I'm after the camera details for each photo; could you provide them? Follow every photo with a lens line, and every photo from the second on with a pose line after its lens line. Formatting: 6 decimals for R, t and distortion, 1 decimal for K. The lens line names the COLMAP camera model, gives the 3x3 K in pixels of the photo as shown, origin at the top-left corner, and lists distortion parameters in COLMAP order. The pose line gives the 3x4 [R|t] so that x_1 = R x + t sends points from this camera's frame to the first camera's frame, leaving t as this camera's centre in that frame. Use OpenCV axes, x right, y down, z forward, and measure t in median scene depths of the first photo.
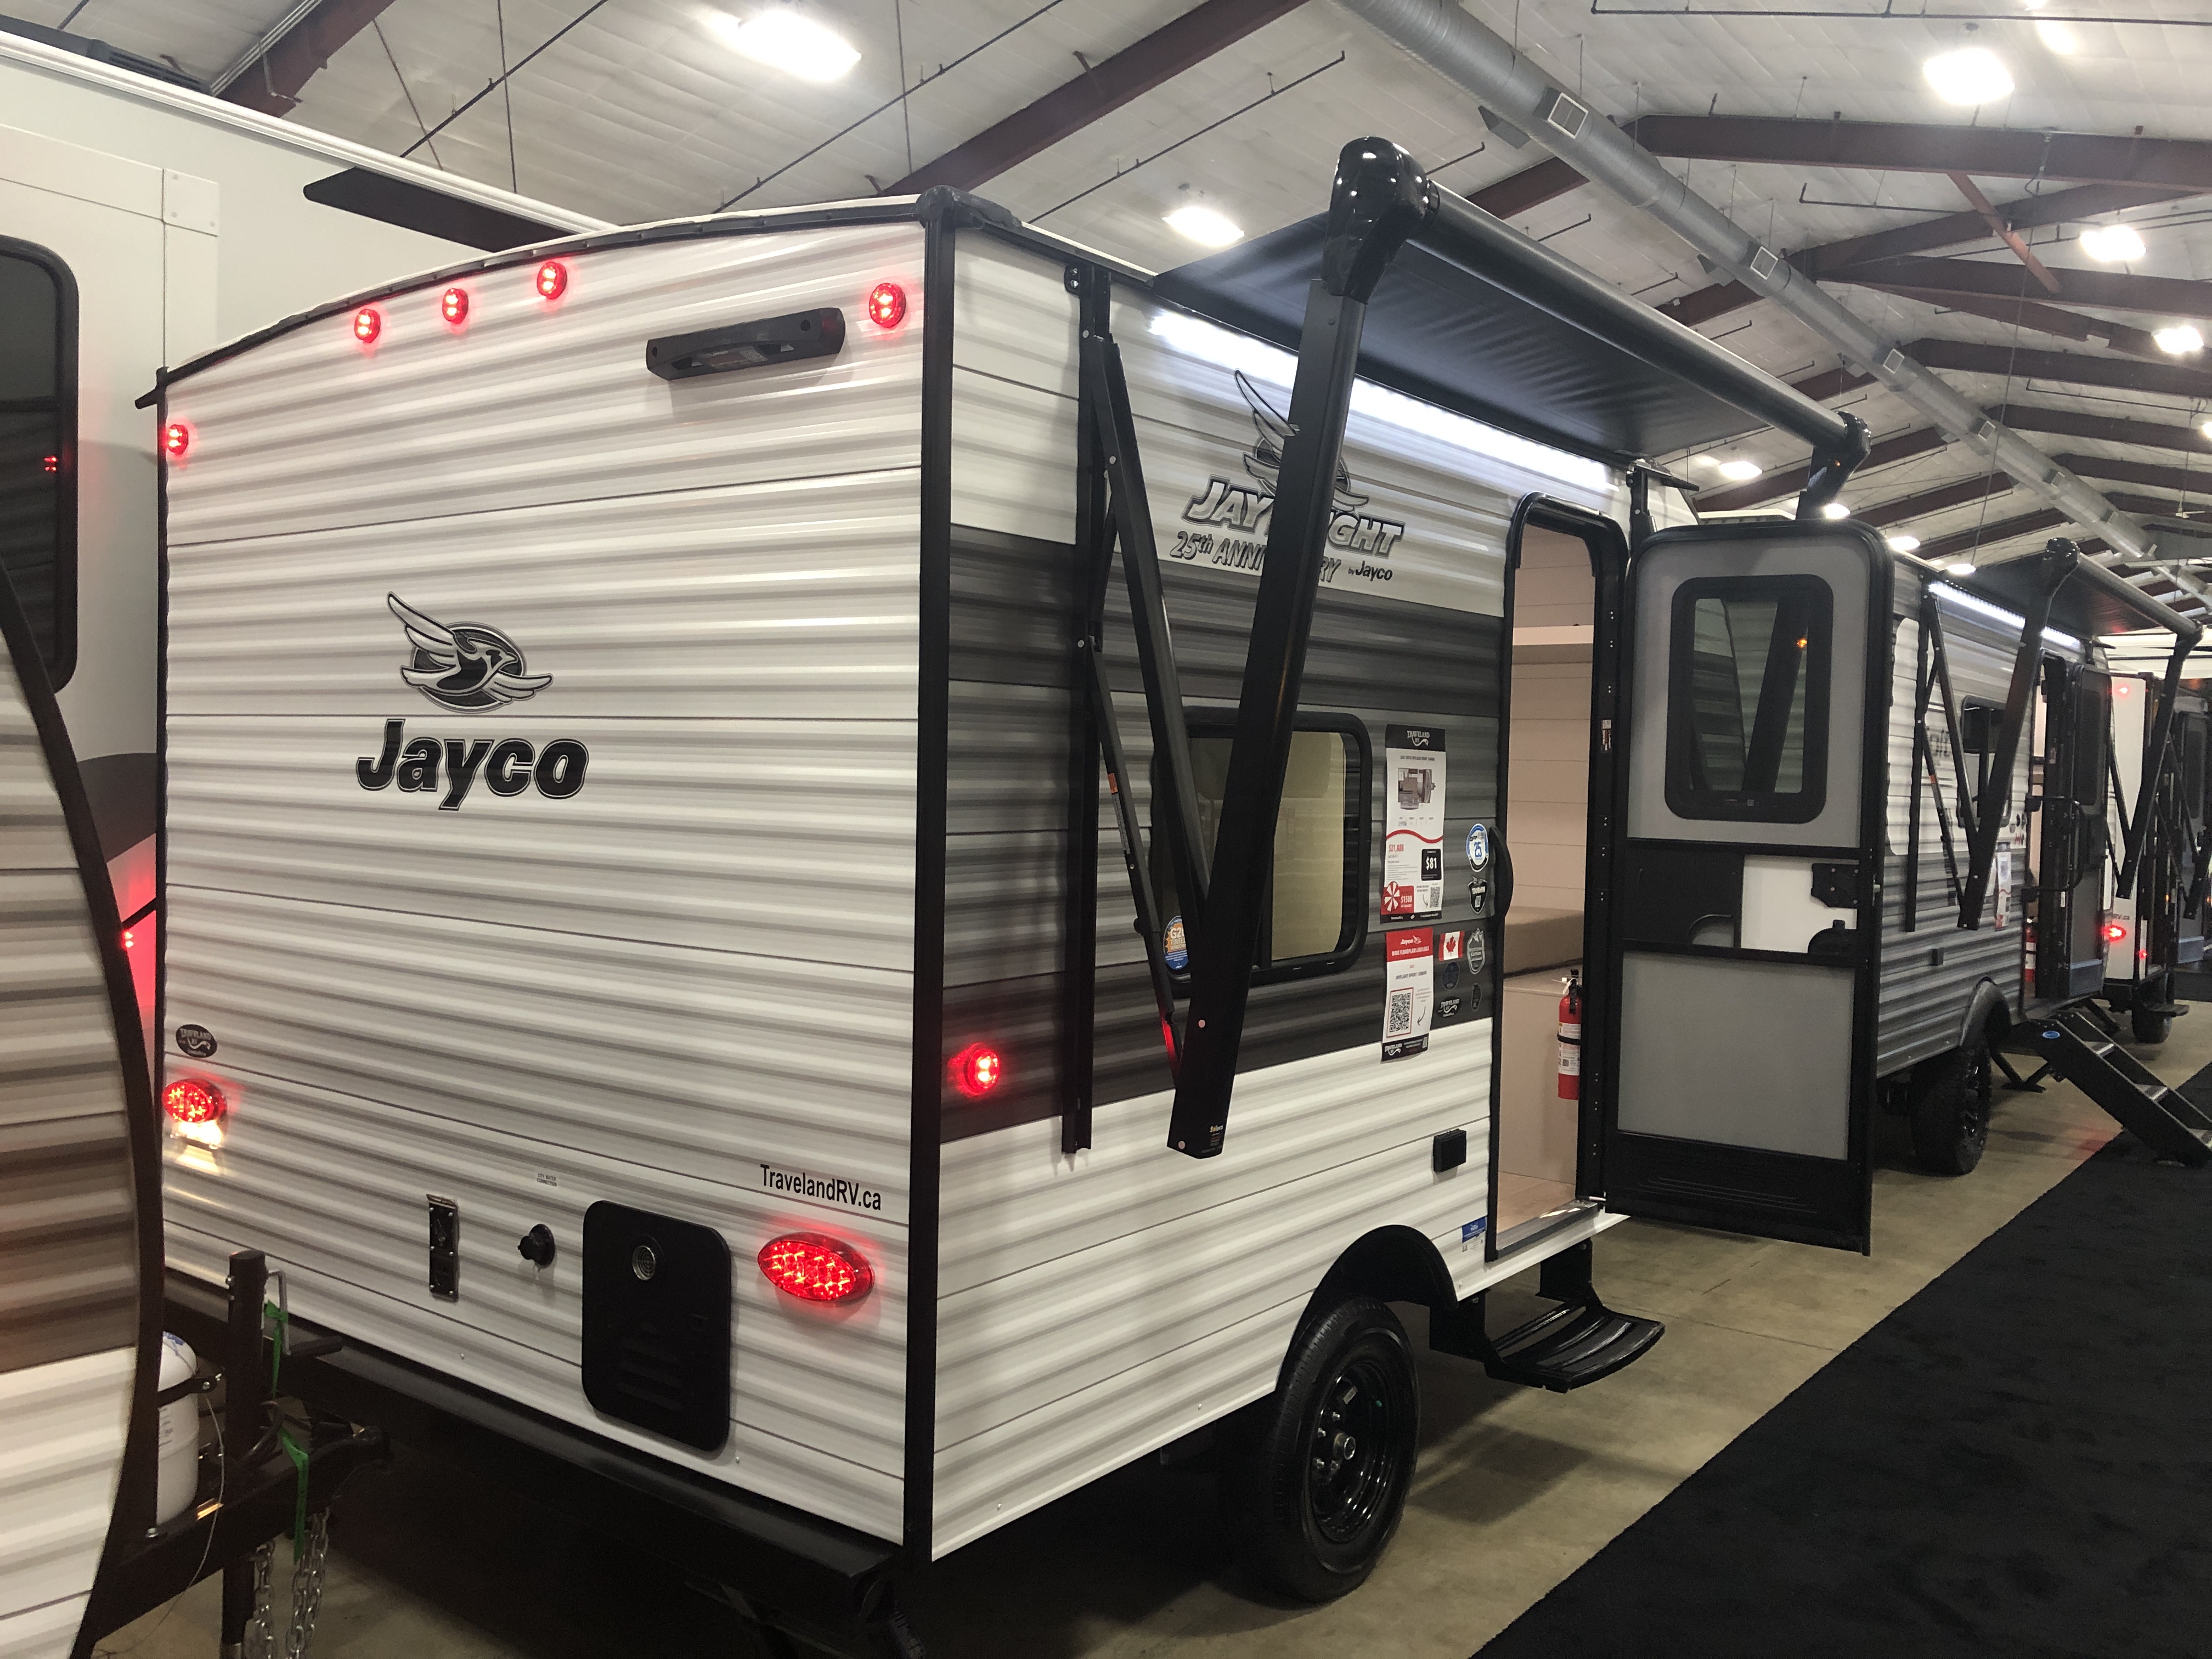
lens RADIAL K [[1826.3, 0, 1103.5], [0, 1826.3, 828.0], [0, 0, 1]] dist [0.063187, -0.076557]
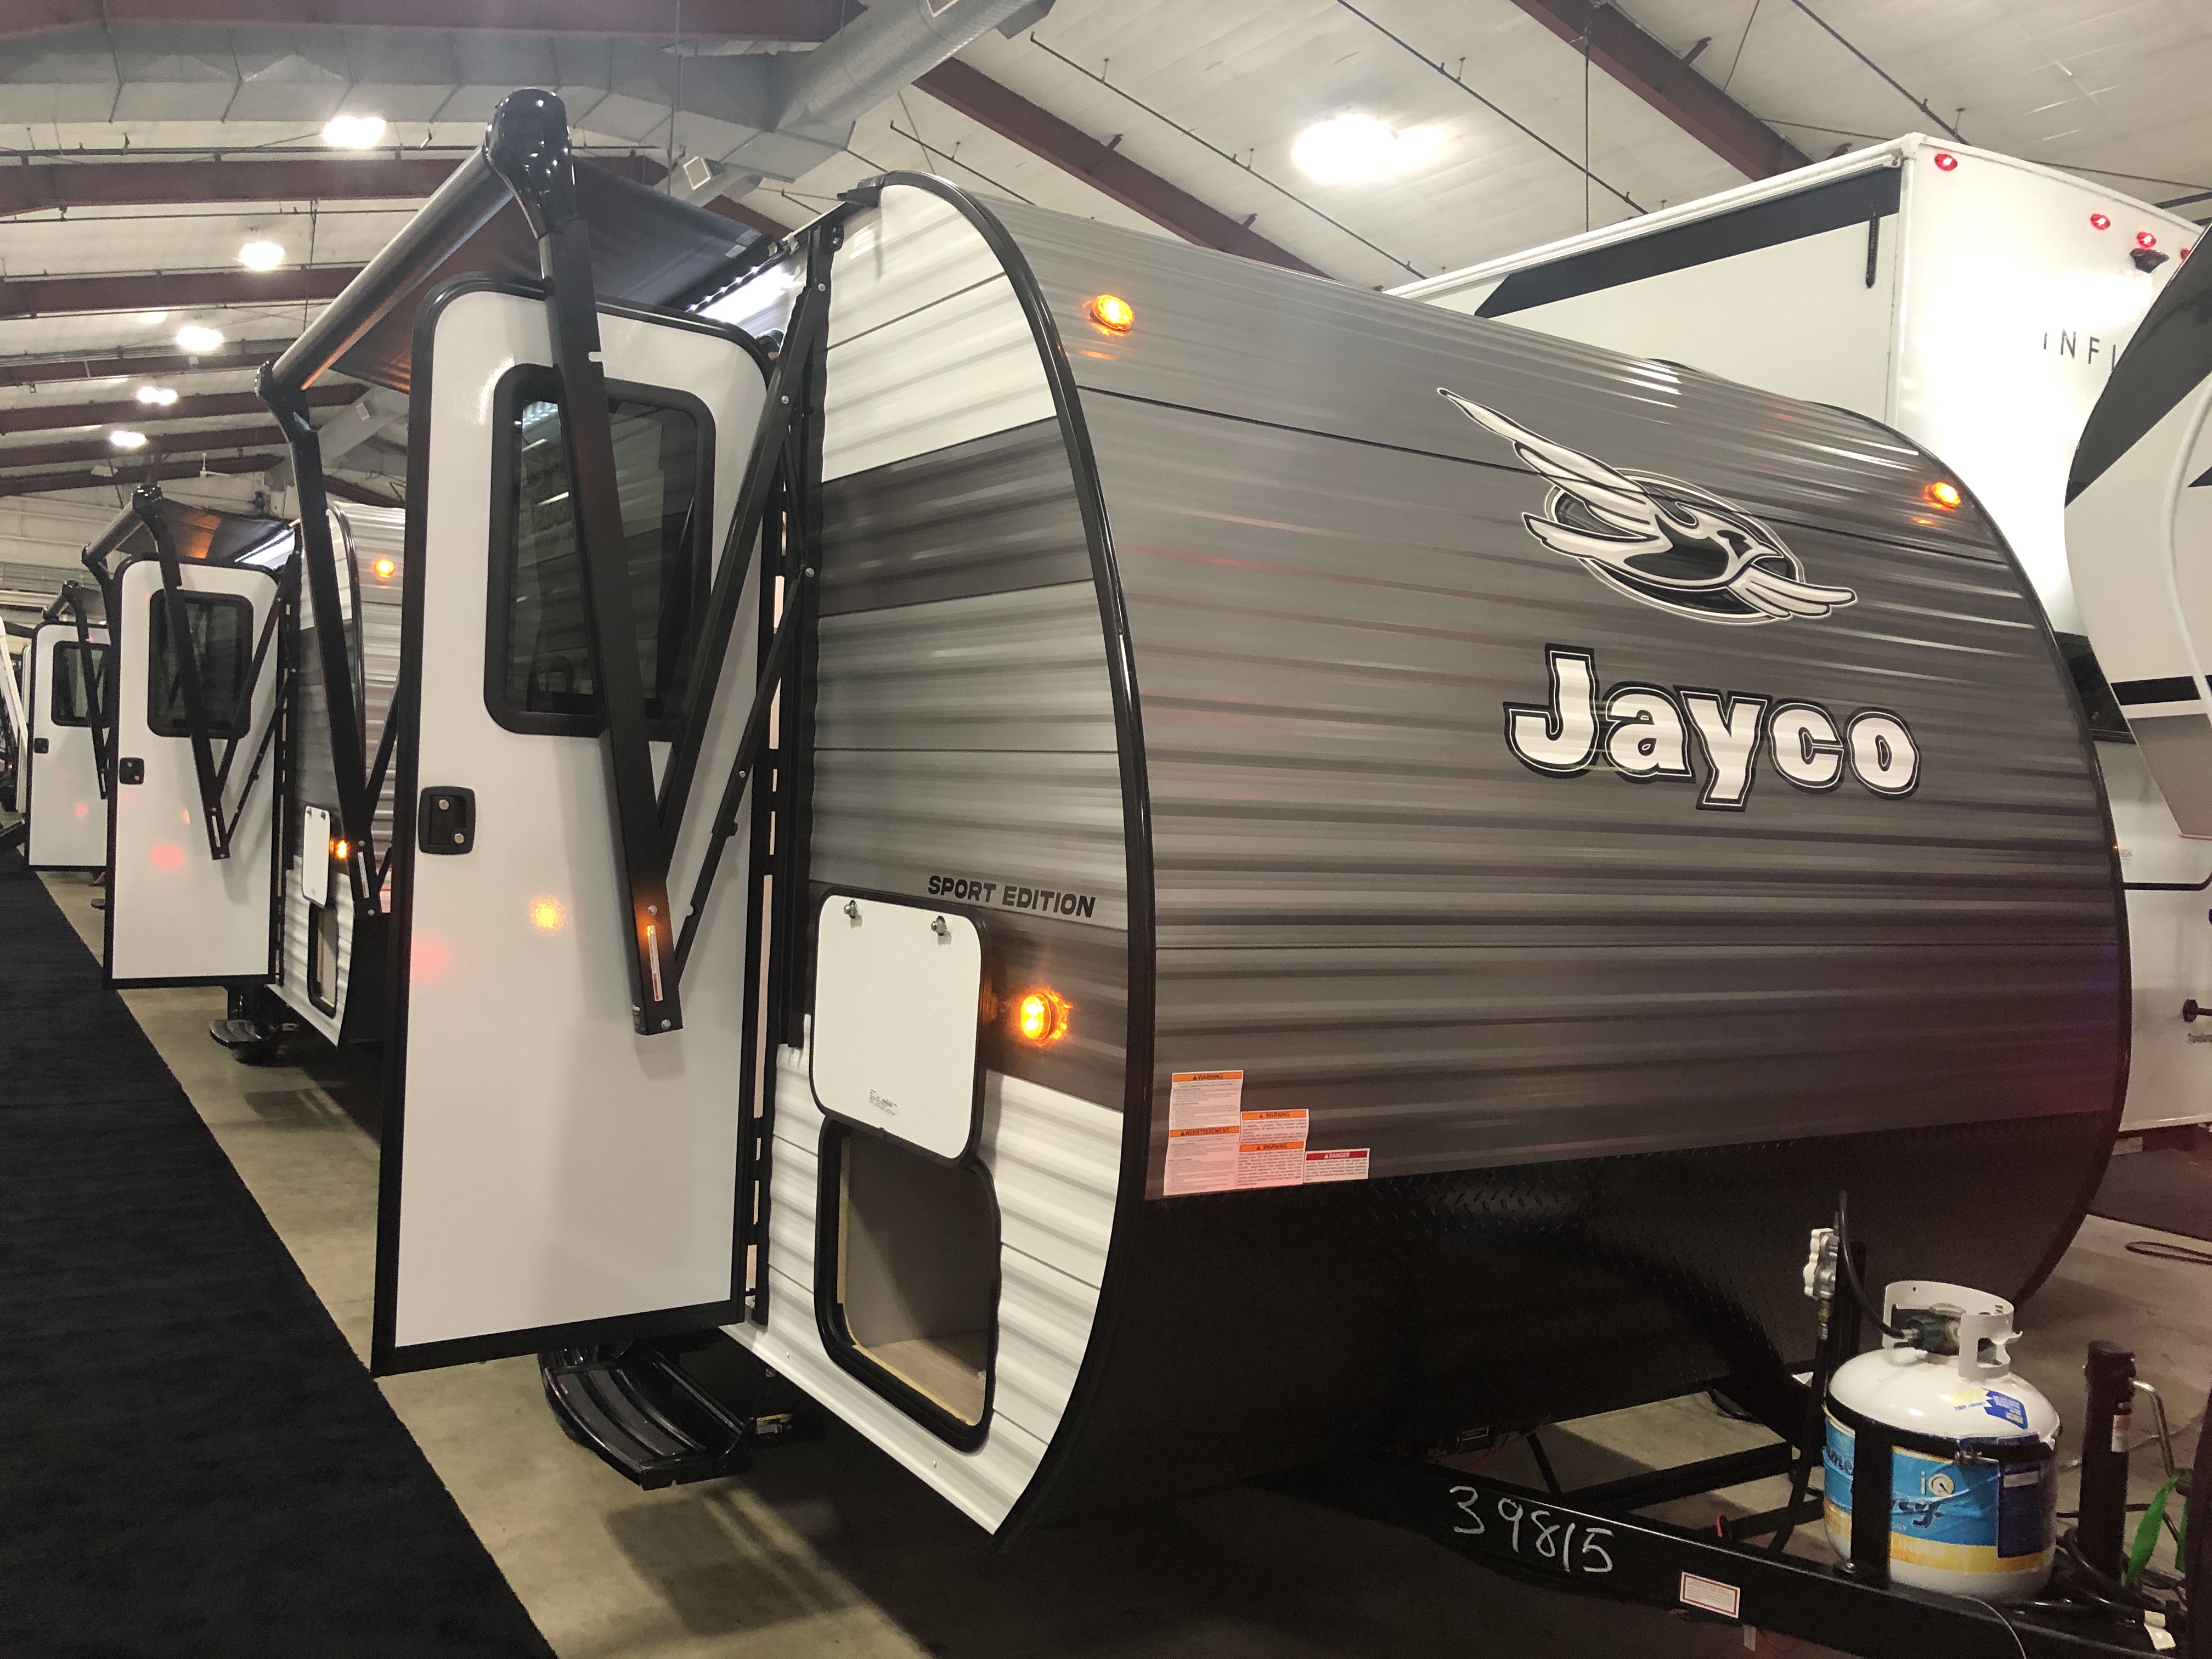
lens RADIAL K [[1826.3, 0, 1106.2], [0, 1826.3, 817.9], [0, 0, 1]] dist [0.063187, -0.076557]
pose [[-0.341322, -0.020818, -0.939716, 0.918276], [-0.087335, 0.996132, 0.009653, 0.000083], [0.935880, 0.085365, -0.341820, 1.403235]]
